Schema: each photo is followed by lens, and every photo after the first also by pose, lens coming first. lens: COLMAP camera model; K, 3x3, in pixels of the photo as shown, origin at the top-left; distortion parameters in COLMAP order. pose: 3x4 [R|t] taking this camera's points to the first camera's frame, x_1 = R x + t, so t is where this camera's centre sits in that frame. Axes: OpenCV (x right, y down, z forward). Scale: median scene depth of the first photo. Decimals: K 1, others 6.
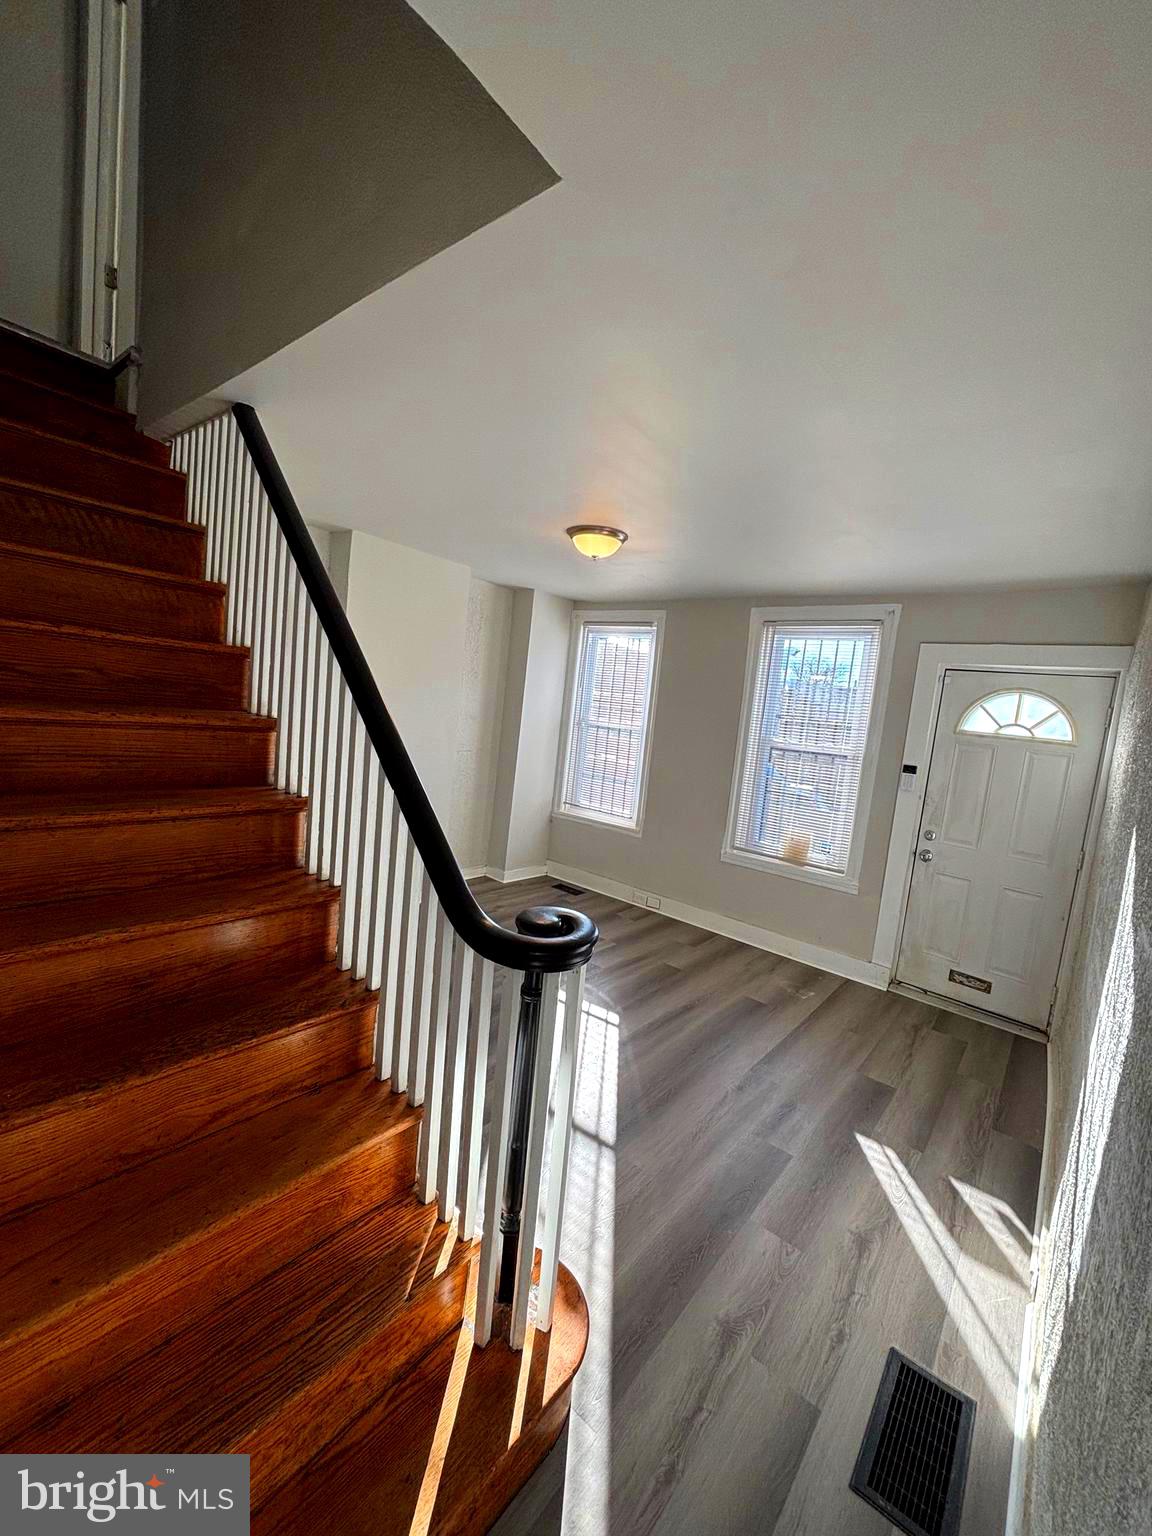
lens RADIAL K [[617.9, 0, 573.8], [0, 617.9, 771.8], [0, 0, 1]] dist [0.000969, 0.000176]
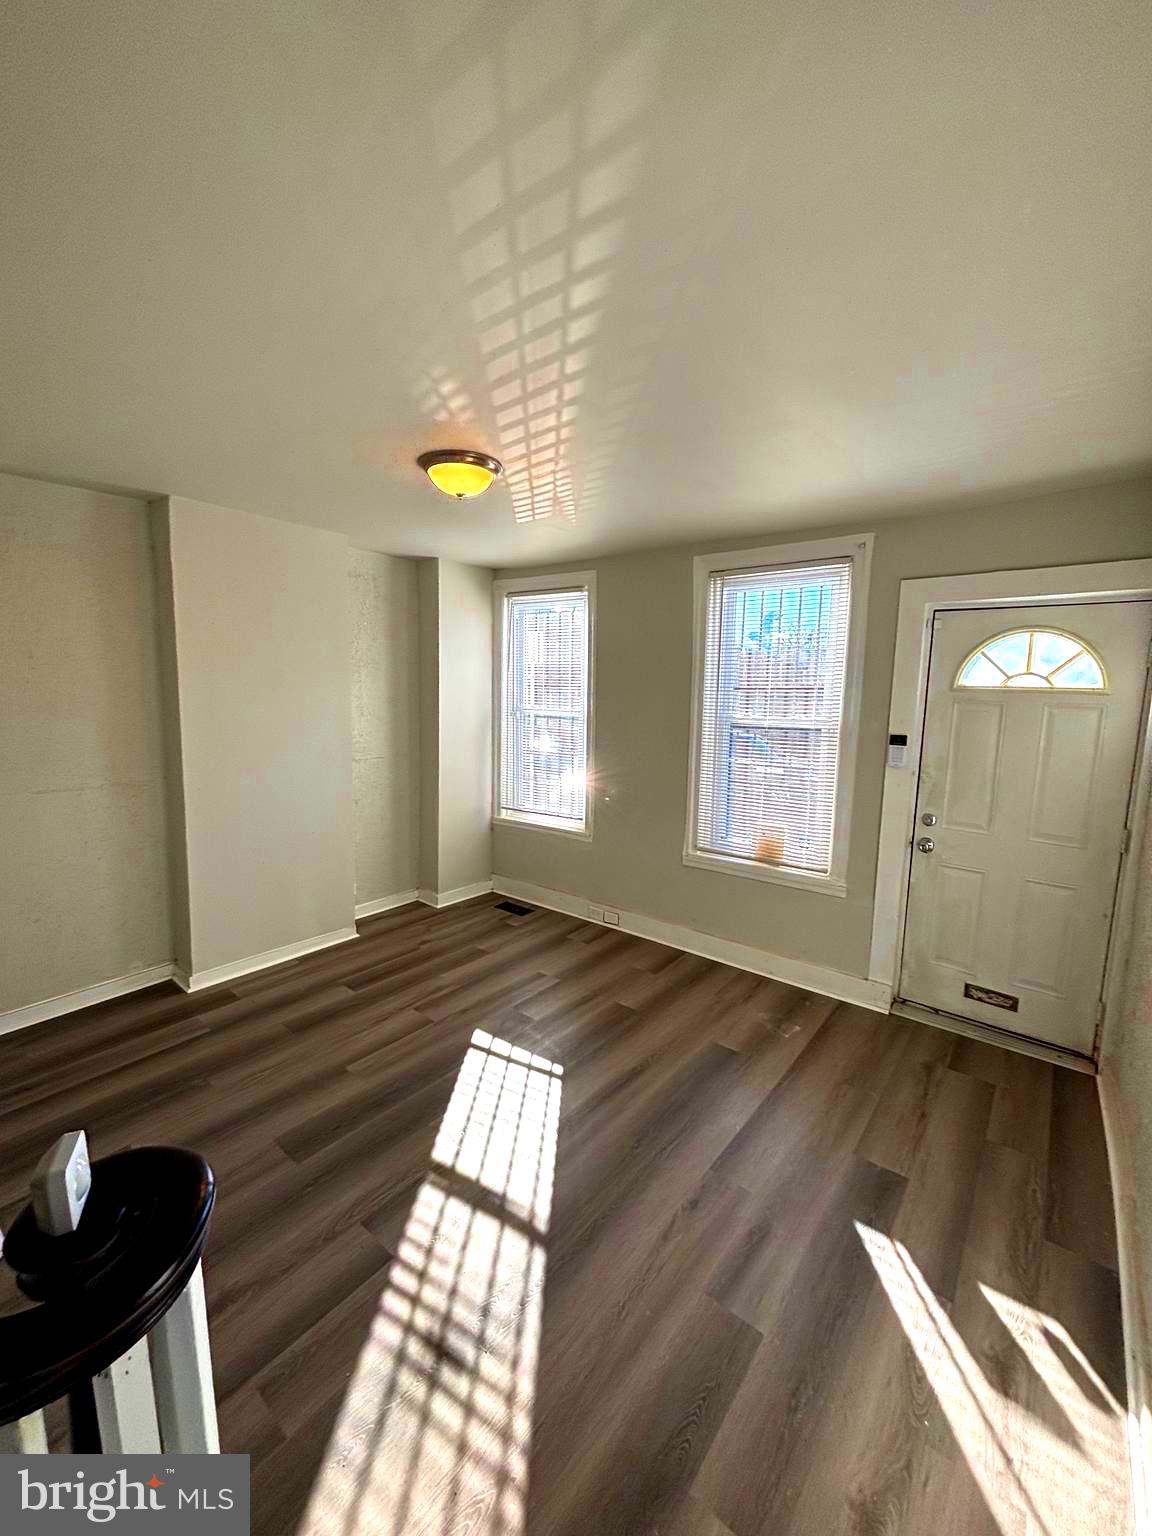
lens RADIAL K [[620.6, 0, 577.6], [0, 620.6, 773.9], [0, 0, 1]] dist [-0.001670, 0.007831]
pose [[0.996409, -0.084066, 0.010145, 0.117543], [0.083738, 0.996058, 0.029267, -0.018467], [-0.012565, -0.028312, 0.999520, 0.200249]]
